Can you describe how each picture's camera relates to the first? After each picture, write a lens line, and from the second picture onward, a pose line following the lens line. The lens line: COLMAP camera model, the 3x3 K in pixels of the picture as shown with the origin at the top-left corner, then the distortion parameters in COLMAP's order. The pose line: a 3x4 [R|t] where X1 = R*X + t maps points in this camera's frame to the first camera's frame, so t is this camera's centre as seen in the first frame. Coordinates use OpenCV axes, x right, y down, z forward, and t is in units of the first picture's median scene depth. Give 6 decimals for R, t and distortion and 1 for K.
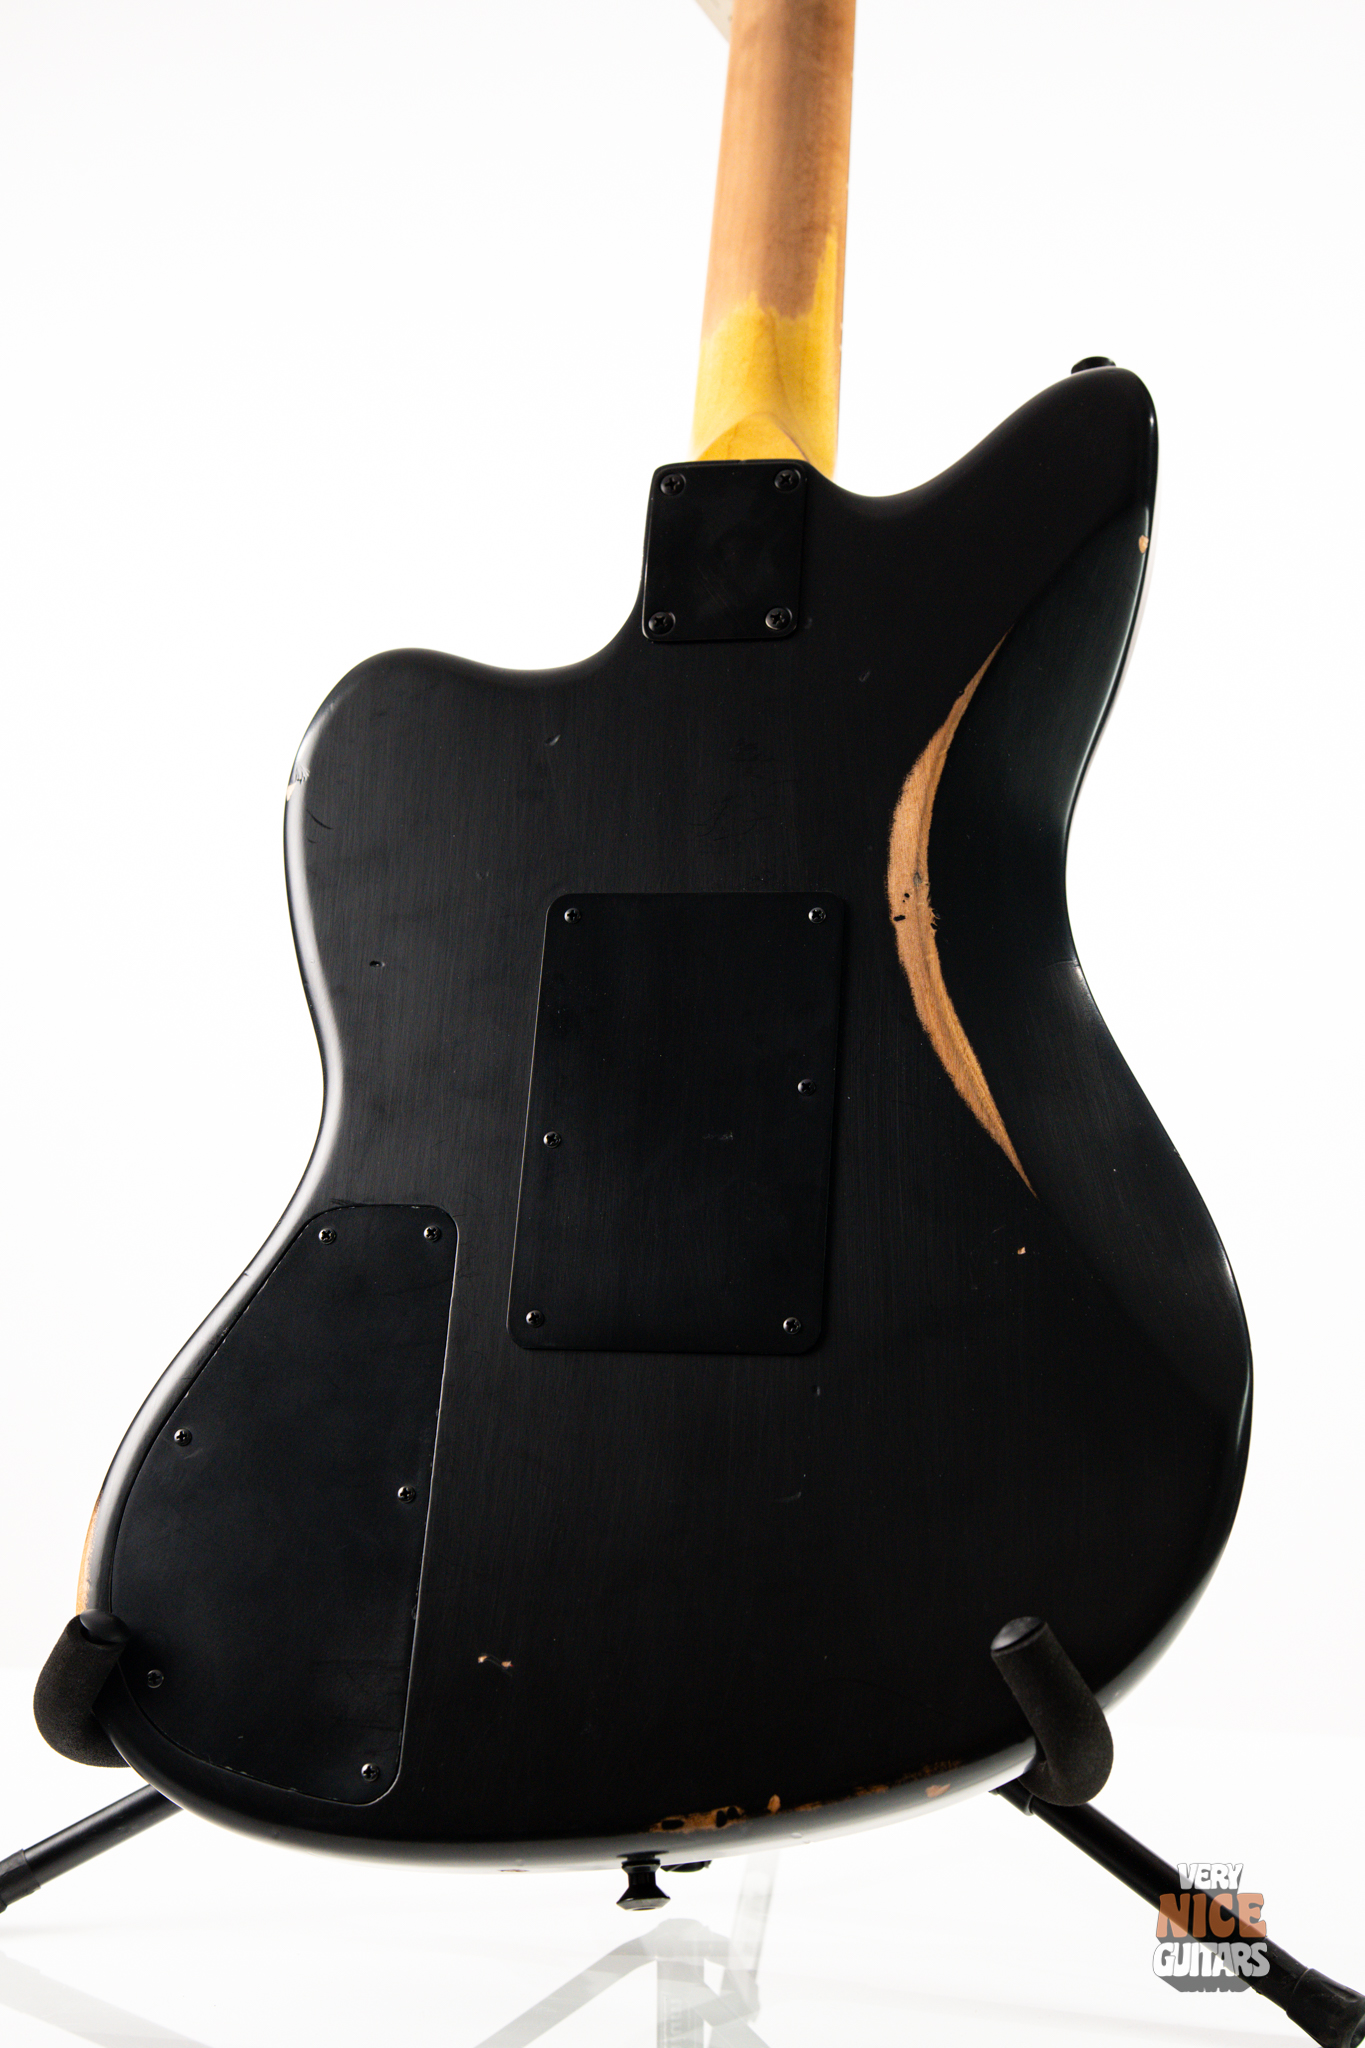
lens RADIAL K [[2906.5, 0, 704.2], [0, 2906.5, 1007.3], [0, 0, 1]] dist [0.061573, 0.000000]
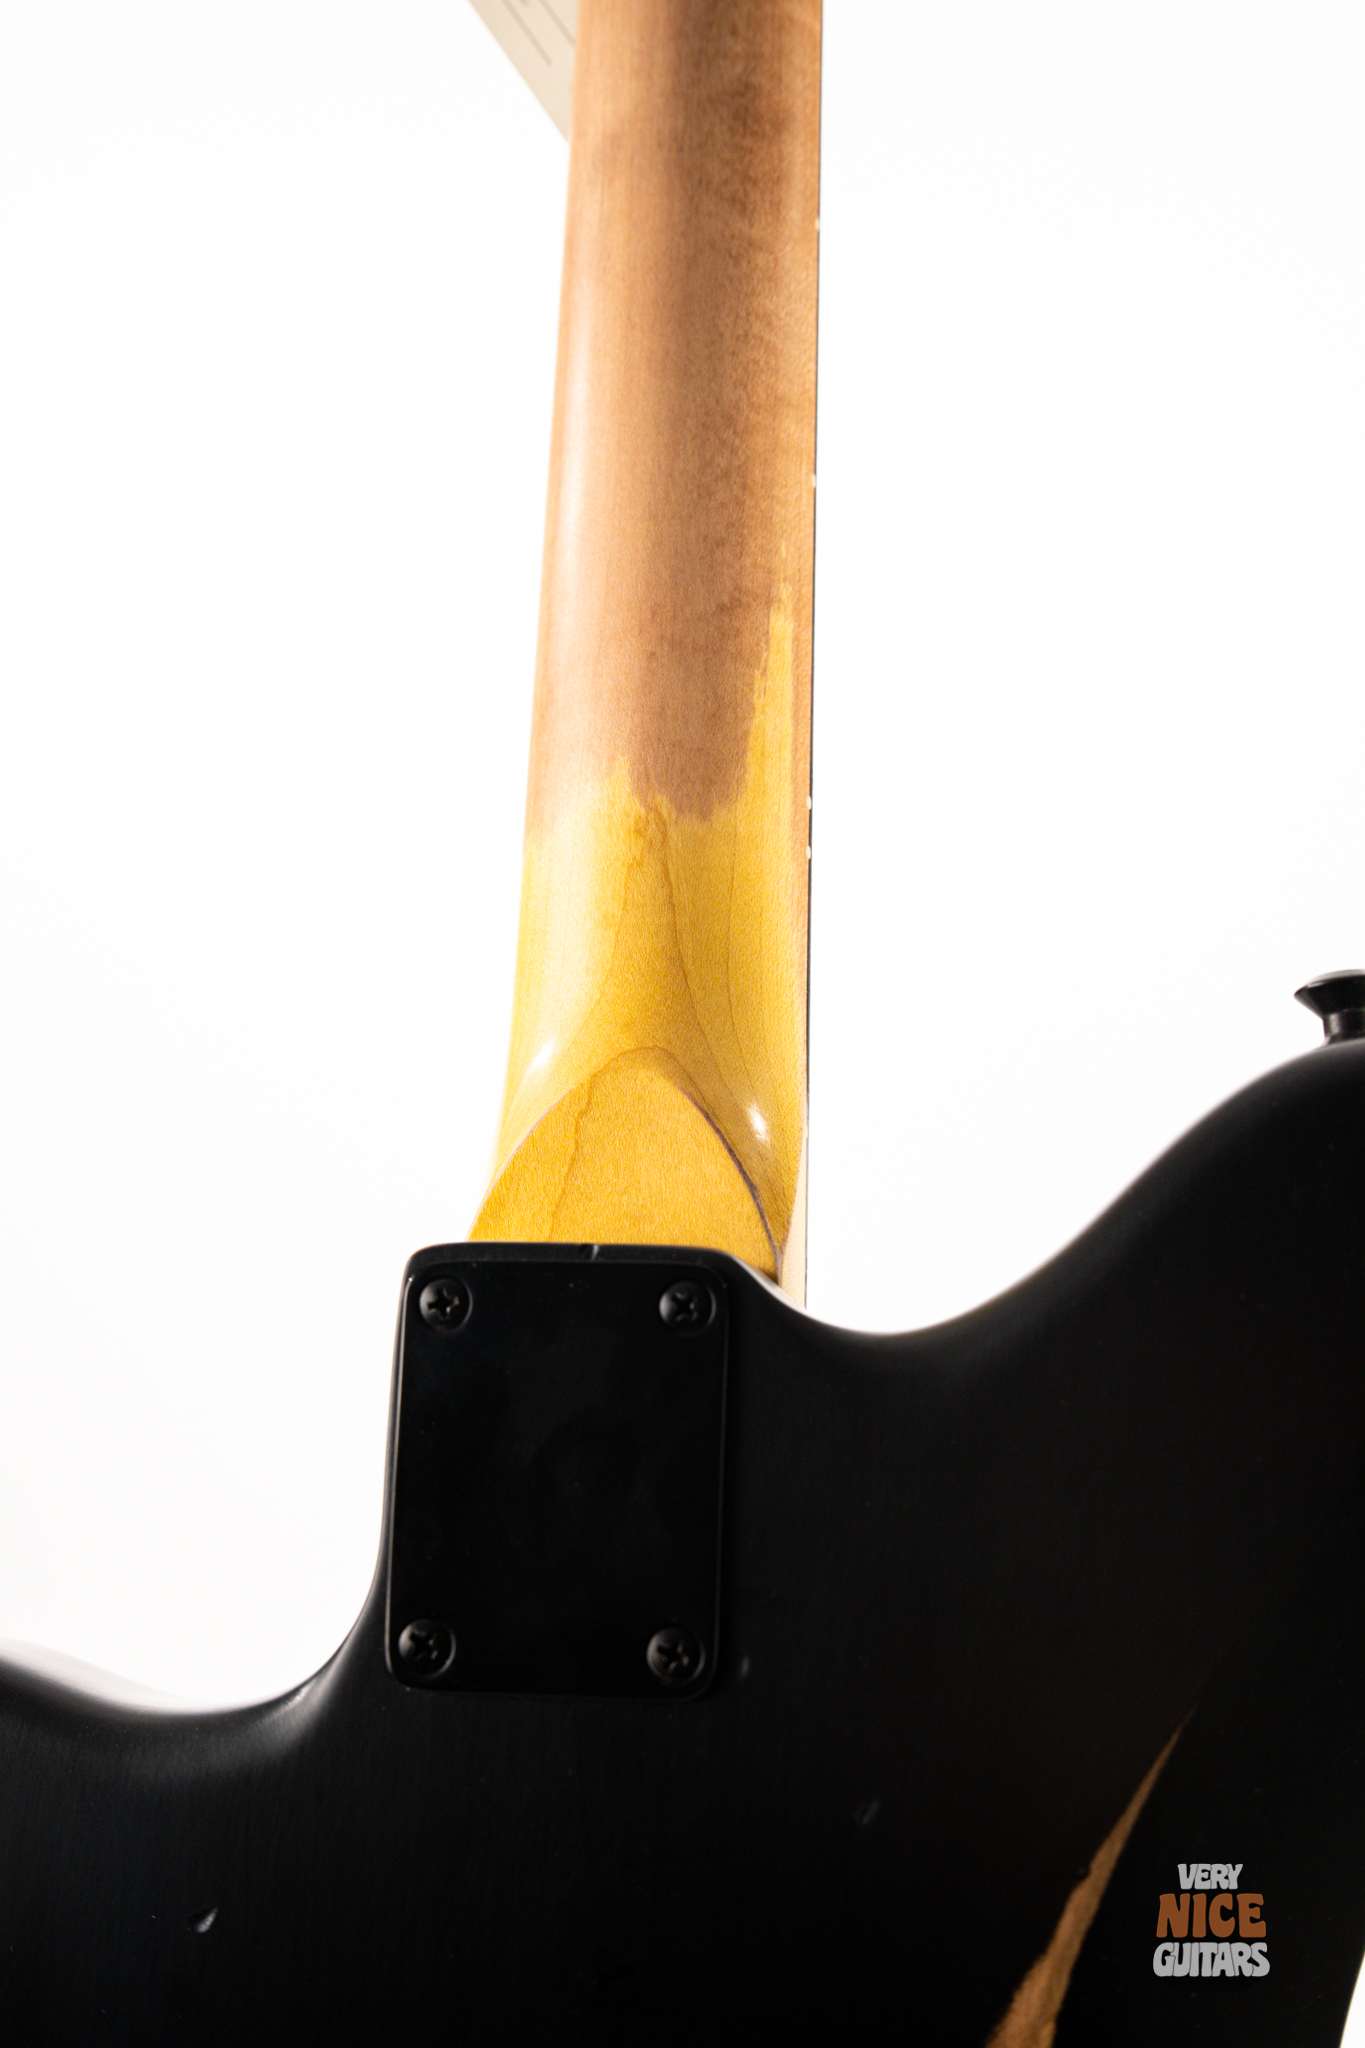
lens RADIAL K [[2906.5, 0, 693.1], [0, 2906.5, 1022.5], [0, 0, 1]] dist [0.061573, 0.000000]
pose [[0.997904, -0.043458, -0.047950, 0.050888], [0.050468, 0.986422, 0.156287, -0.281897], [0.040507, -0.158379, 0.986547, 0.525152]]
